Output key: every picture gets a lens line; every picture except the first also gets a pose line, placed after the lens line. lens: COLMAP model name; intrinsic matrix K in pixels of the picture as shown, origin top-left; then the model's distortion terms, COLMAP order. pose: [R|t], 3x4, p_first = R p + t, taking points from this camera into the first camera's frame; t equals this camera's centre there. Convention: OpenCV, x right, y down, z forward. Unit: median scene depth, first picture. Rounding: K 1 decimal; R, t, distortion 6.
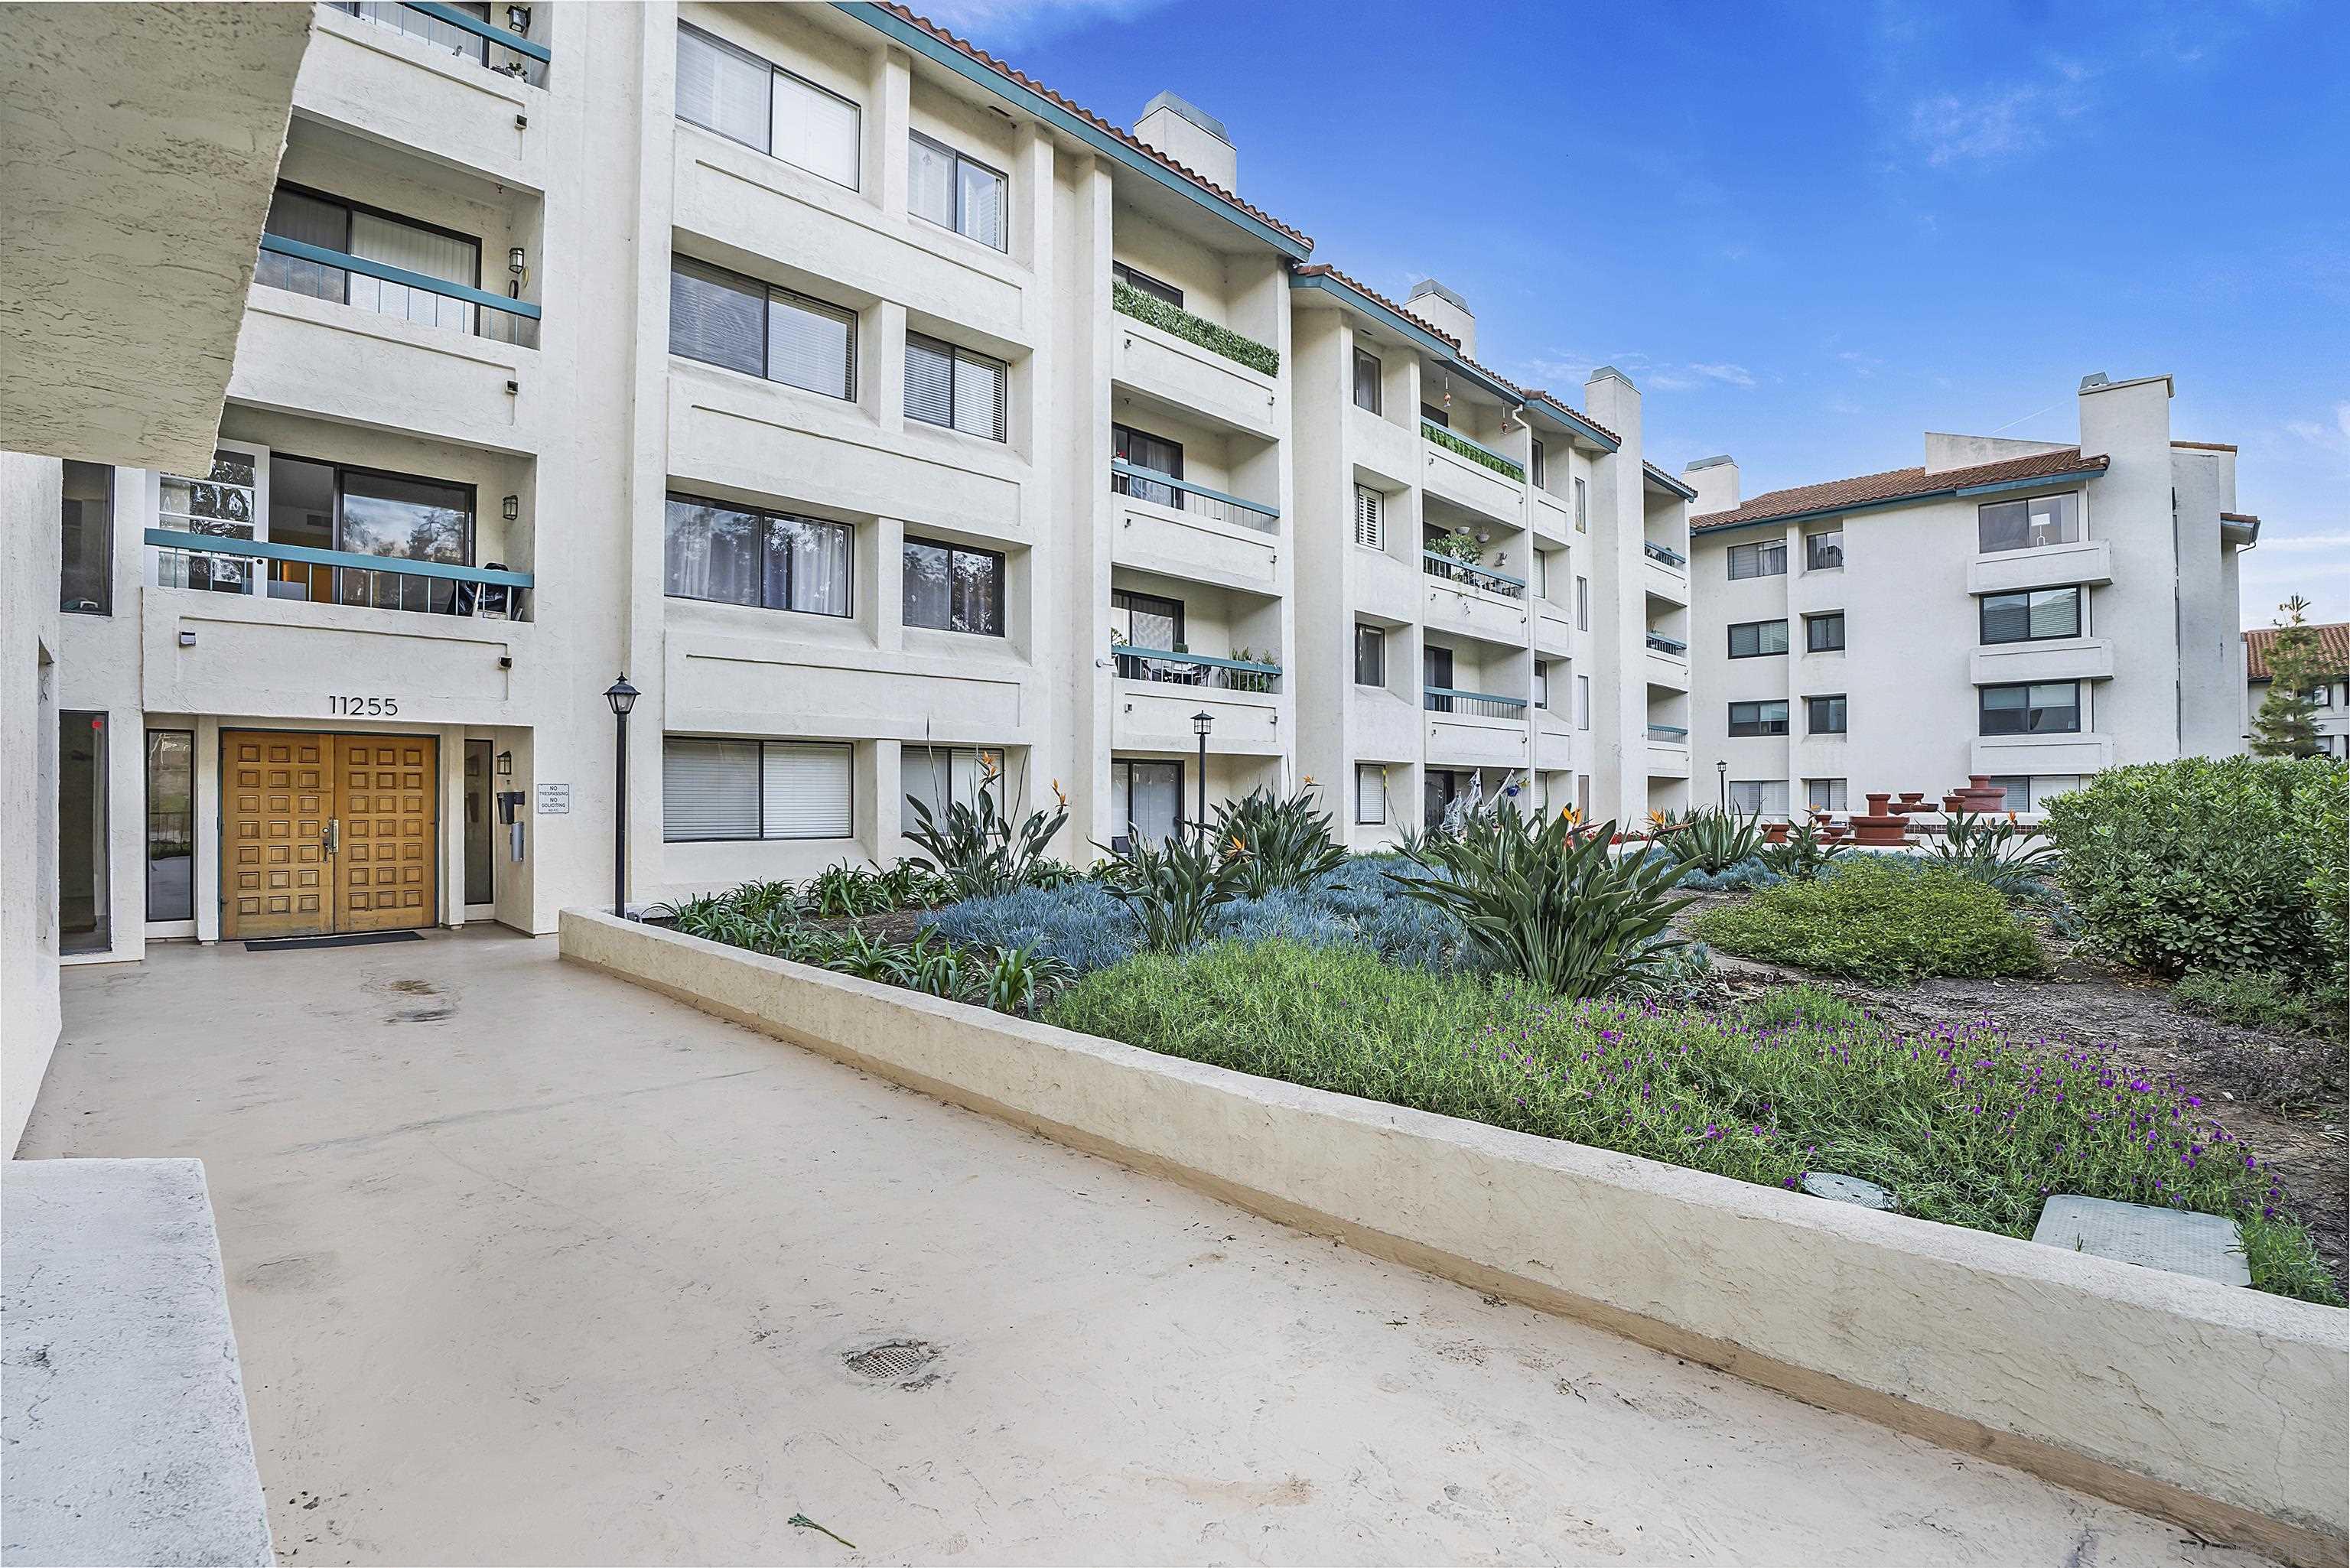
lens RADIAL K [[1064.0, 0, 1175.0], [0, 1064.0, 784.0], [0, 0, 1]] dist [0.000405, 0.000045]
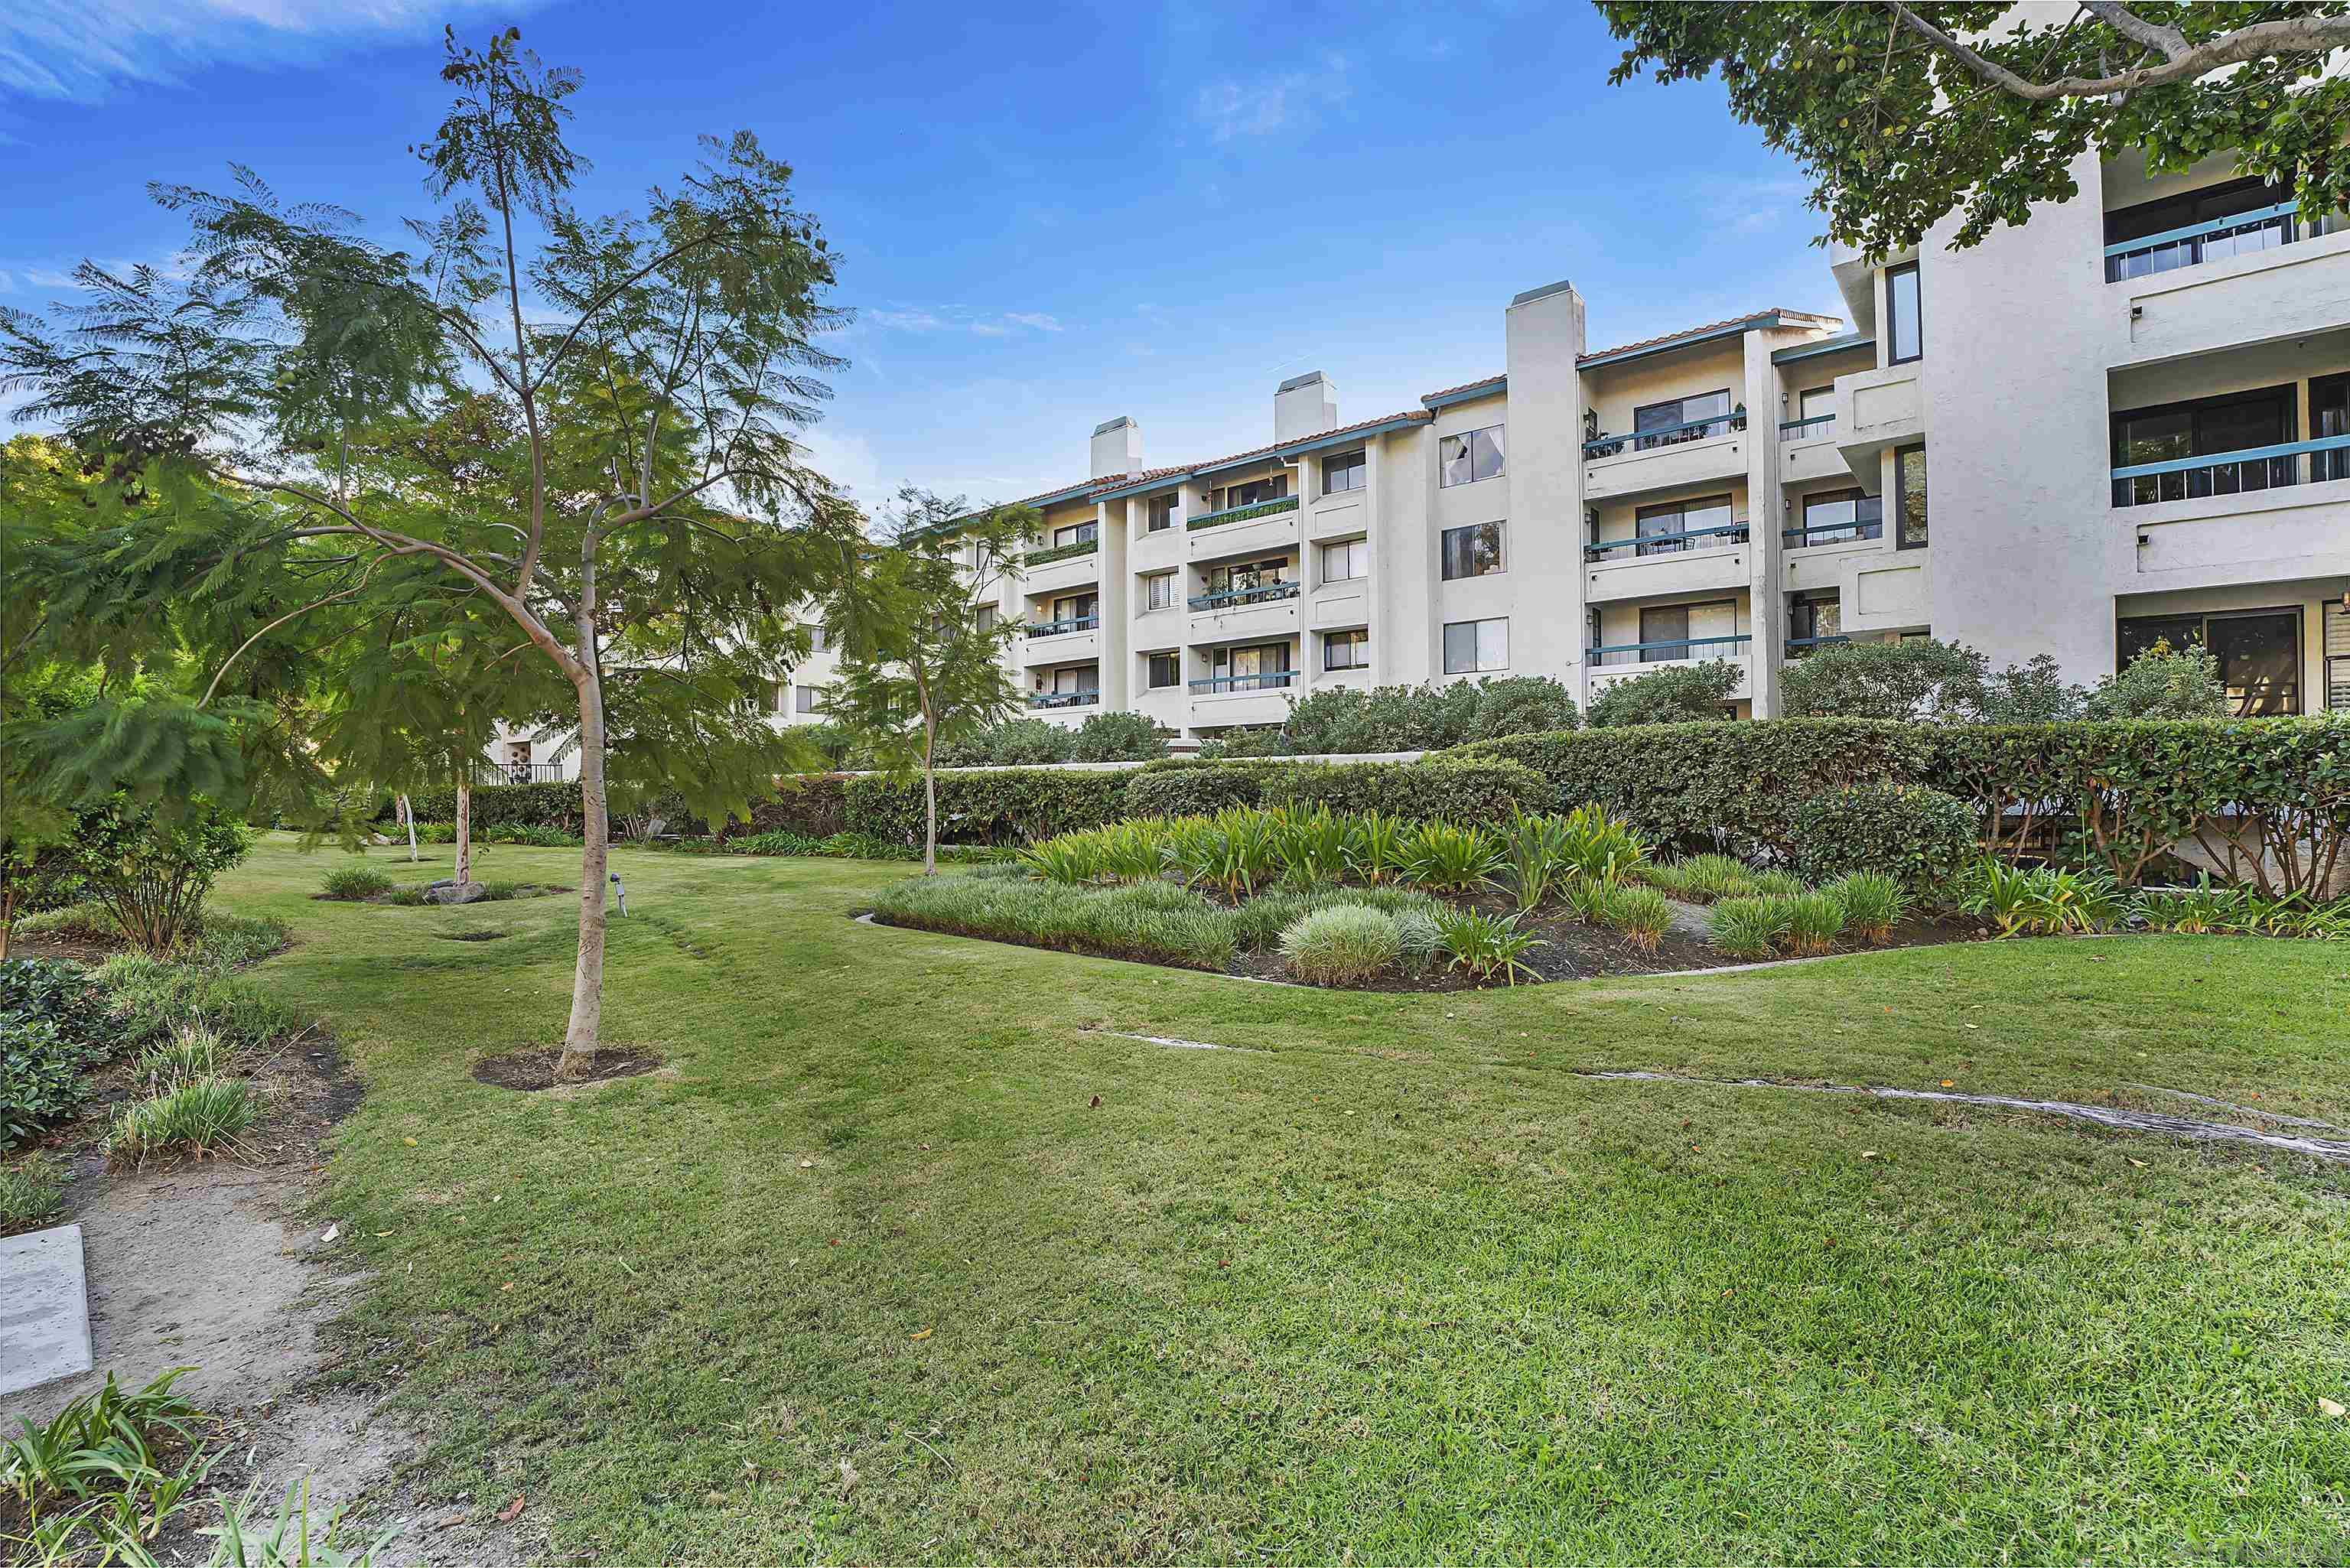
lens RADIAL K [[1064.0, 0, 1175.0], [0, 1064.0, 784.0], [0, 0, 1]] dist [0.000405, 0.000045]
pose [[0.078195, -0.026407, -0.996588, 1.939487], [0.000474, 0.999650, -0.026451, 0.112801], [0.996938, 0.001596, 0.078180, 0.891316]]
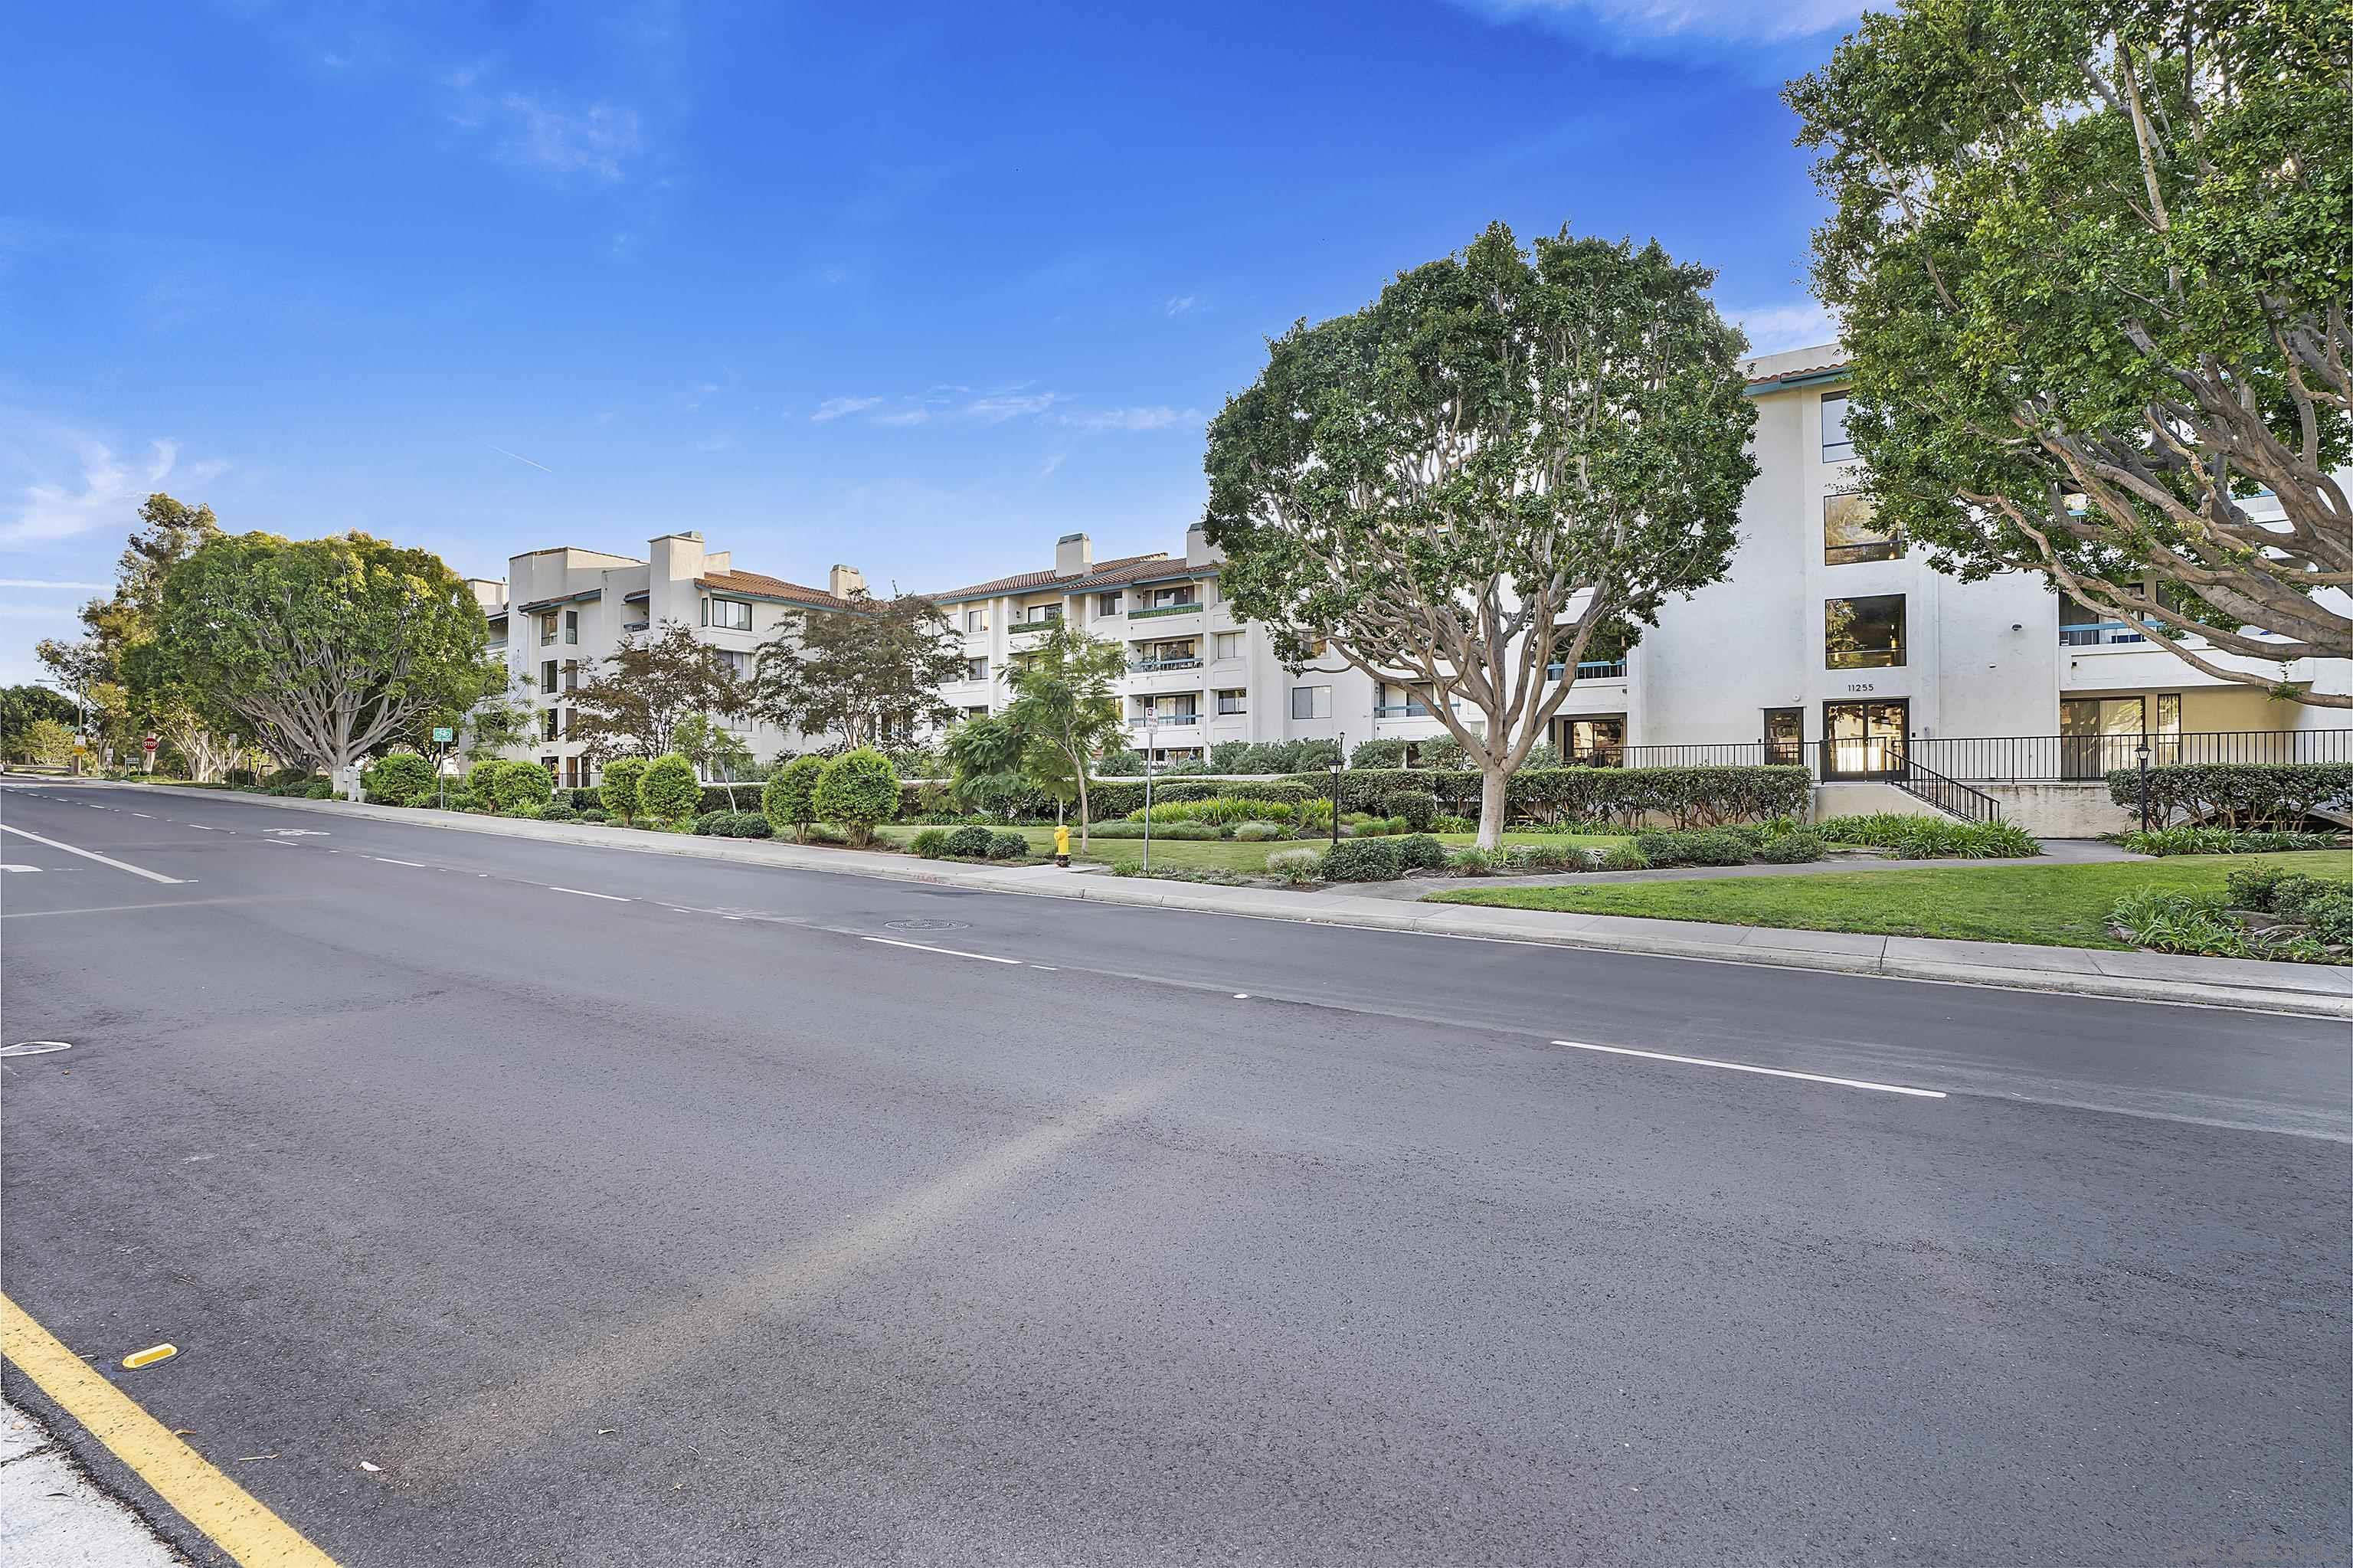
lens RADIAL K [[1065.5, 0, 1176.5], [0, 1065.5, 784.0], [0, 0, 1]] dist [0.000405, 0.000045]
pose [[0.203283, -0.024629, -0.978810, 2.784617], [-0.003638, 0.999658, -0.025910, 0.128147], [0.979113, 0.008827, 0.203123, 0.639613]]
